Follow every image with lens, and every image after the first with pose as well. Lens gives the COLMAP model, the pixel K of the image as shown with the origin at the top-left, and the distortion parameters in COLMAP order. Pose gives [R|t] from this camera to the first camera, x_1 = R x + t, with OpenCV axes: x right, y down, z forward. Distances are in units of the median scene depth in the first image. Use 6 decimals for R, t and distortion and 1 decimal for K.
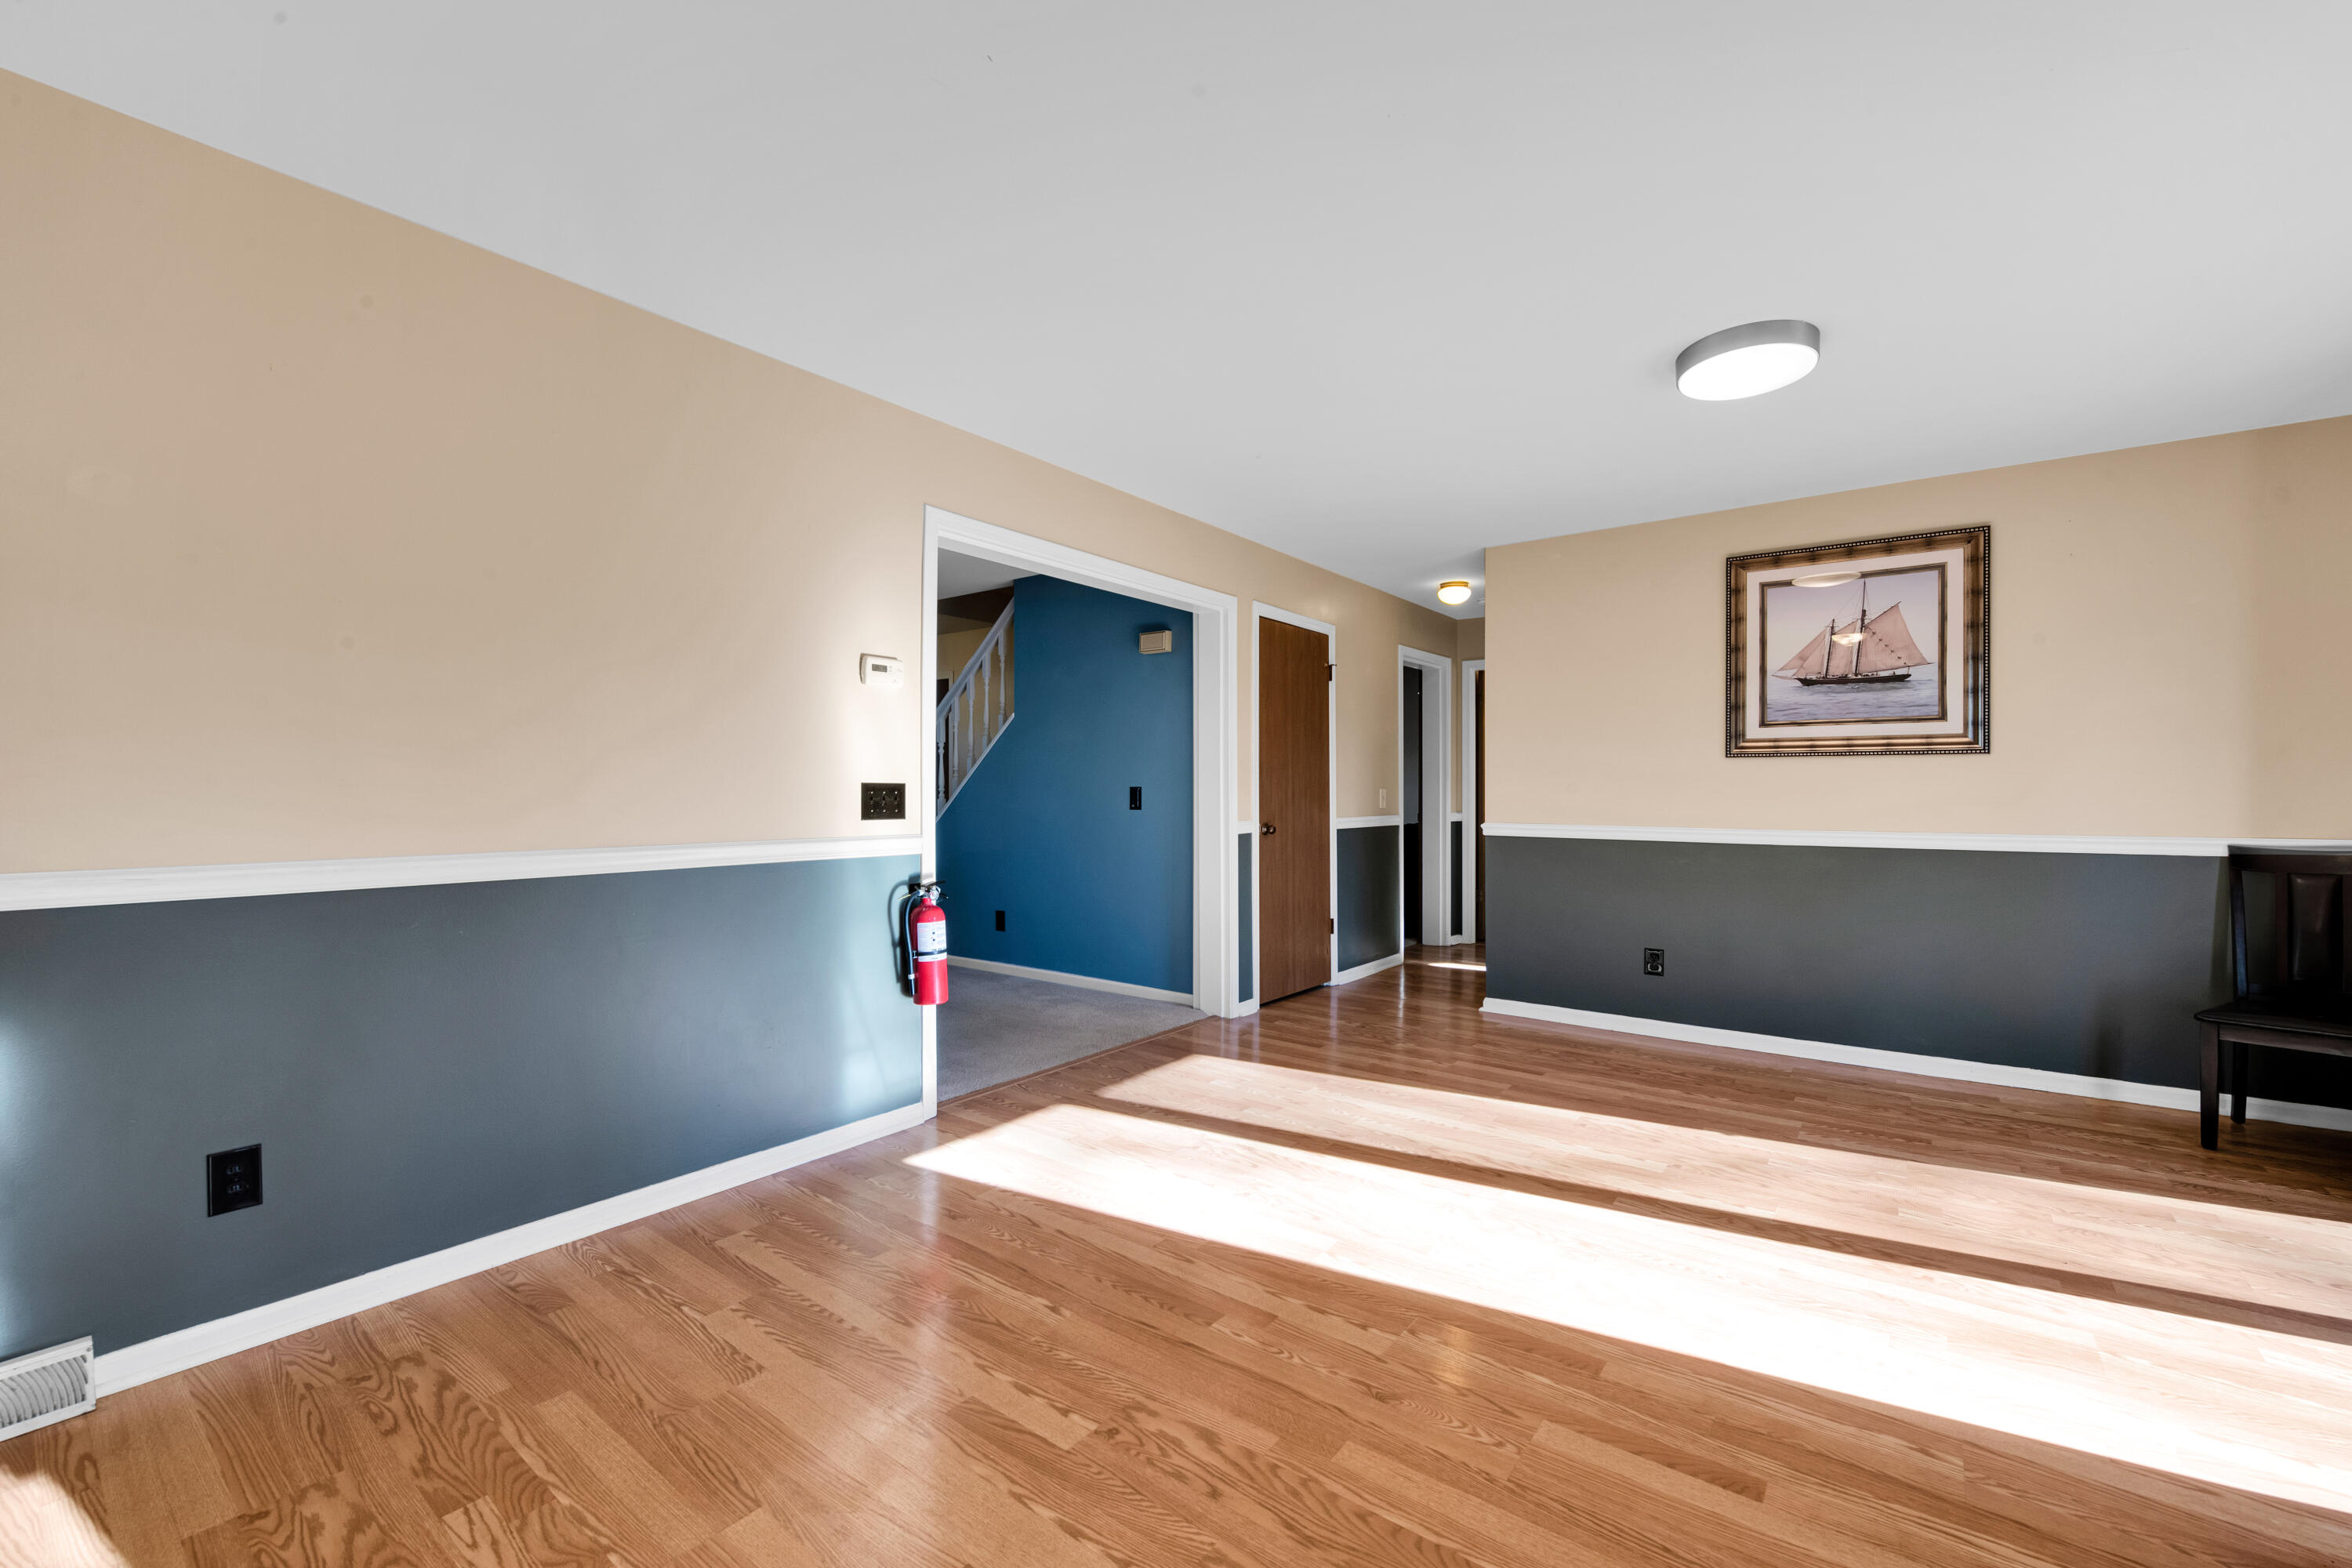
lens RADIAL K [[959.3, 0, 1176.0], [0, 959.3, 784.0], [0, 0, 1]] dist [-0.001132, -0.000365]
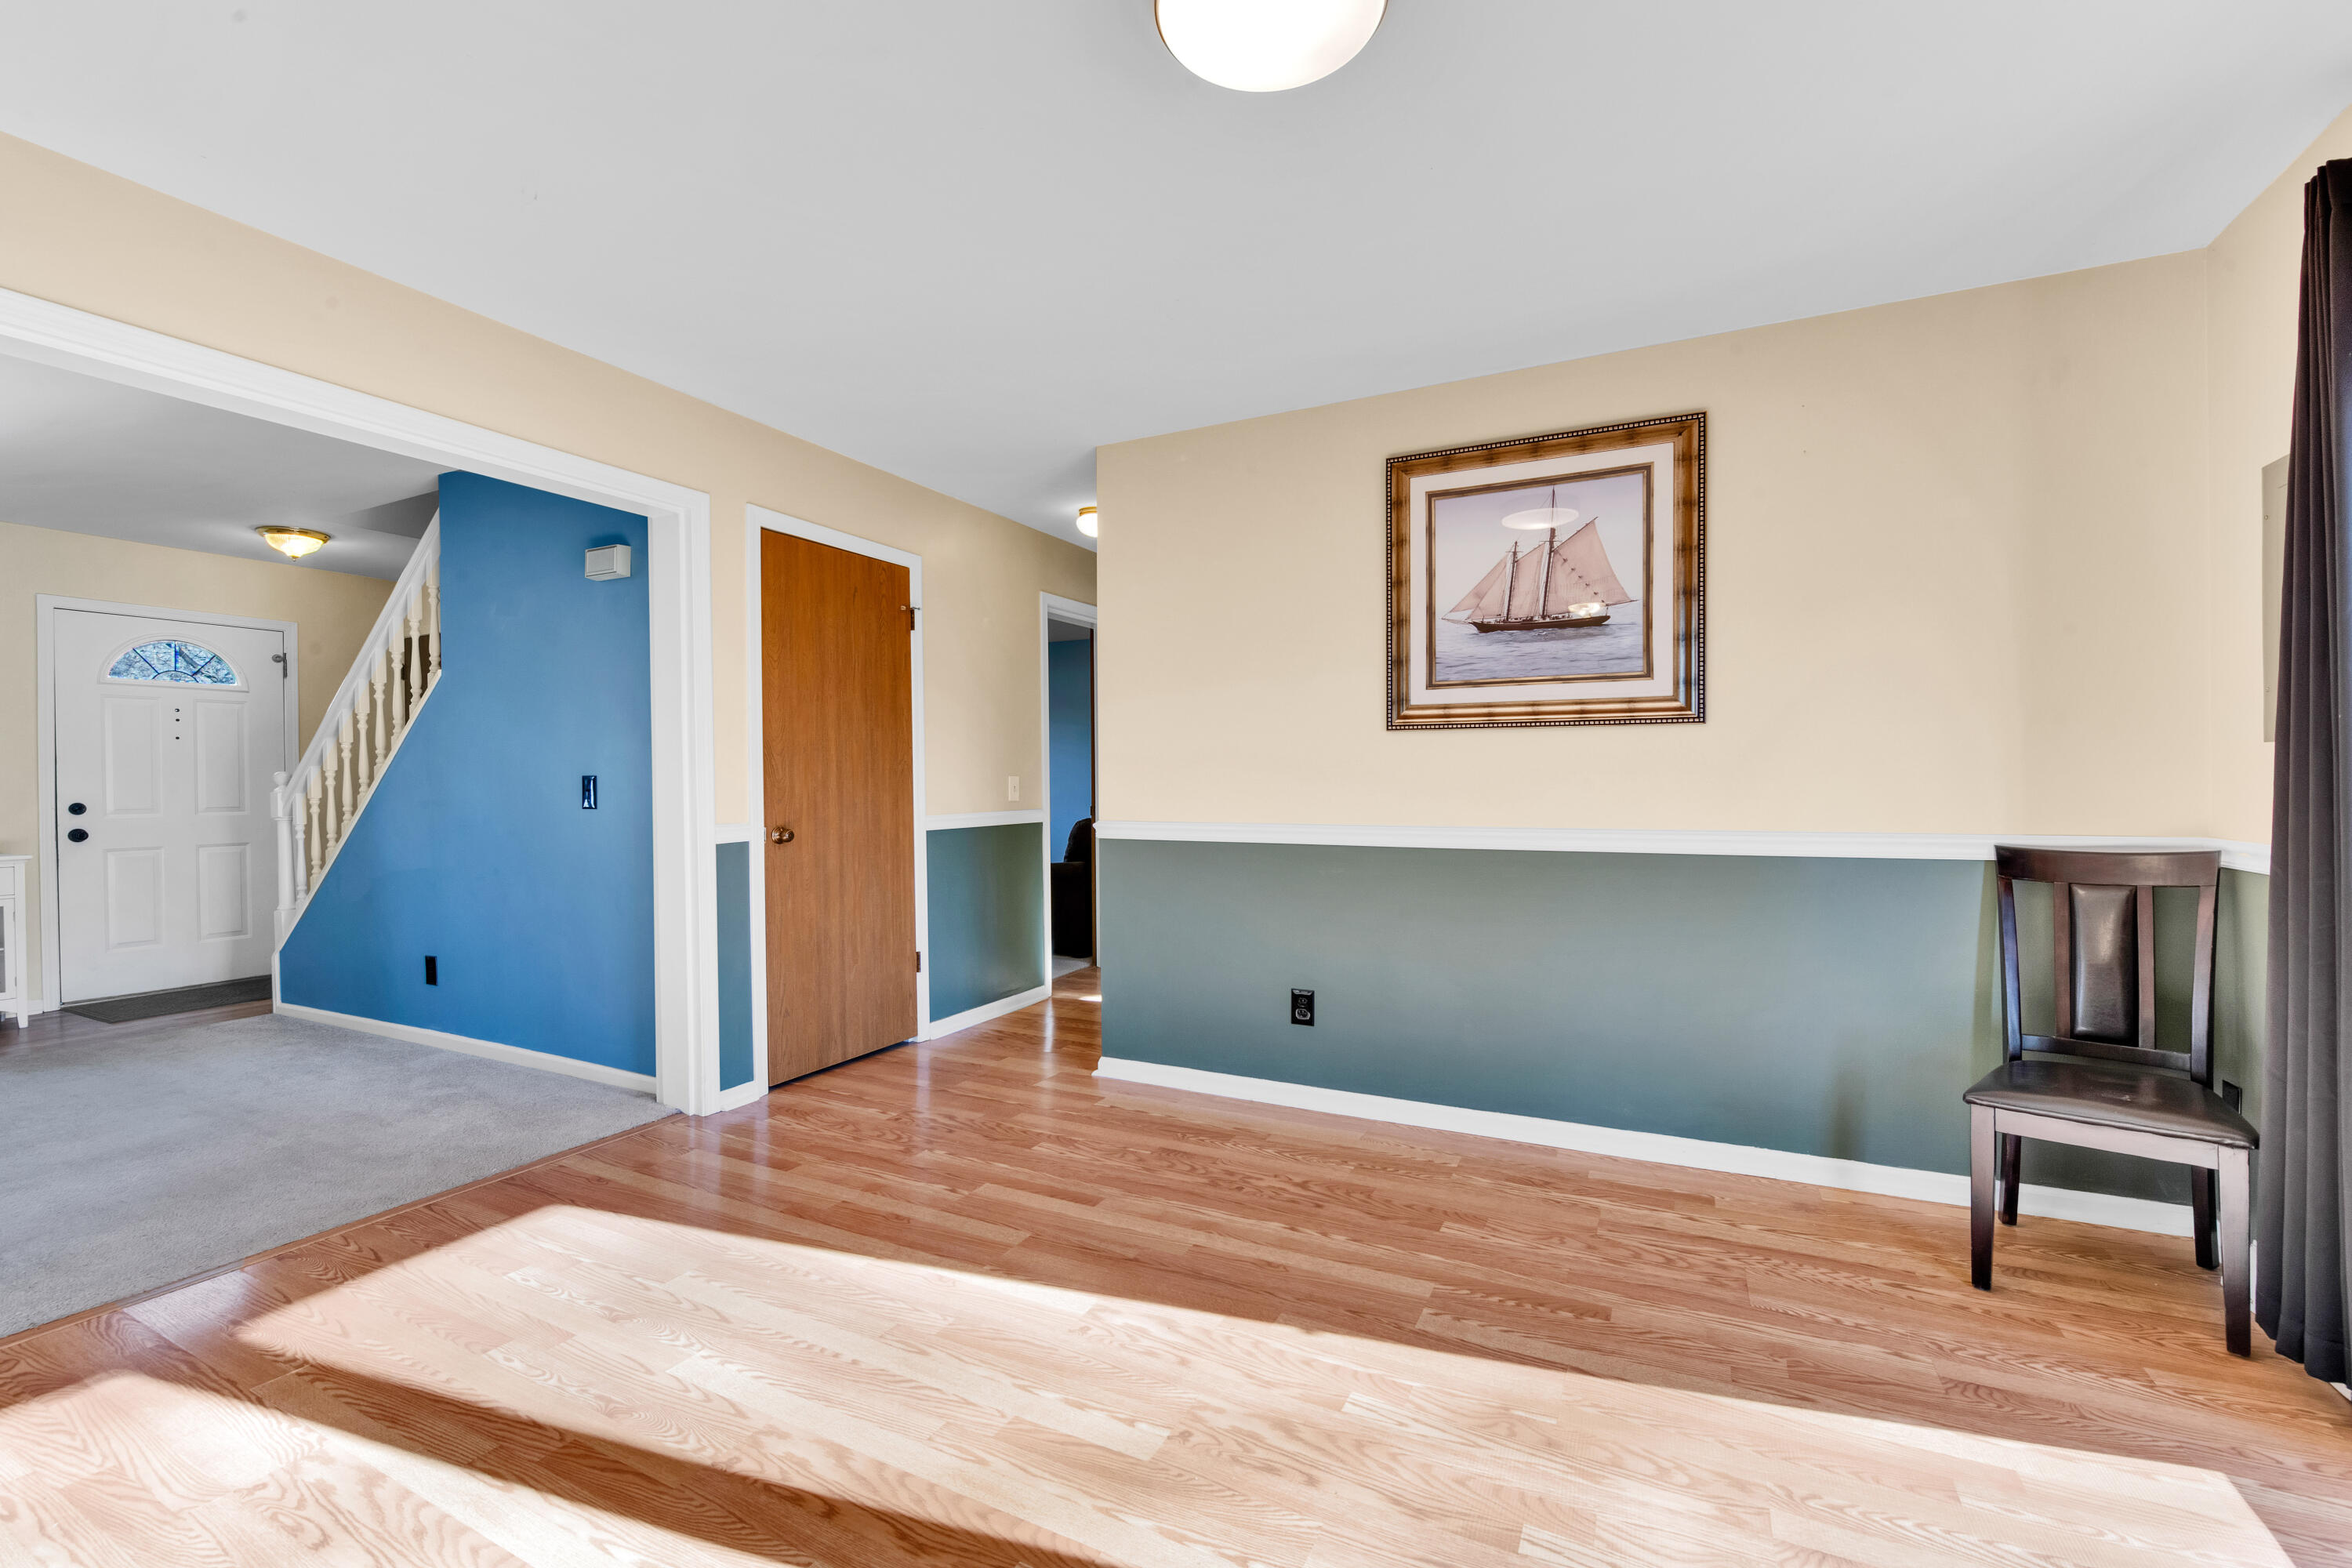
lens RADIAL K [[912.9, 0, 1176.0], [0, 912.9, 784.0], [0, 0, 1]] dist [0.003822, 0.000087]
pose [[0.988777, -0.007235, 0.149223, 0.327123], [0.005720, 0.999928, 0.010574, 0.005321], [-0.149288, -0.009602, 0.988747, 0.349604]]
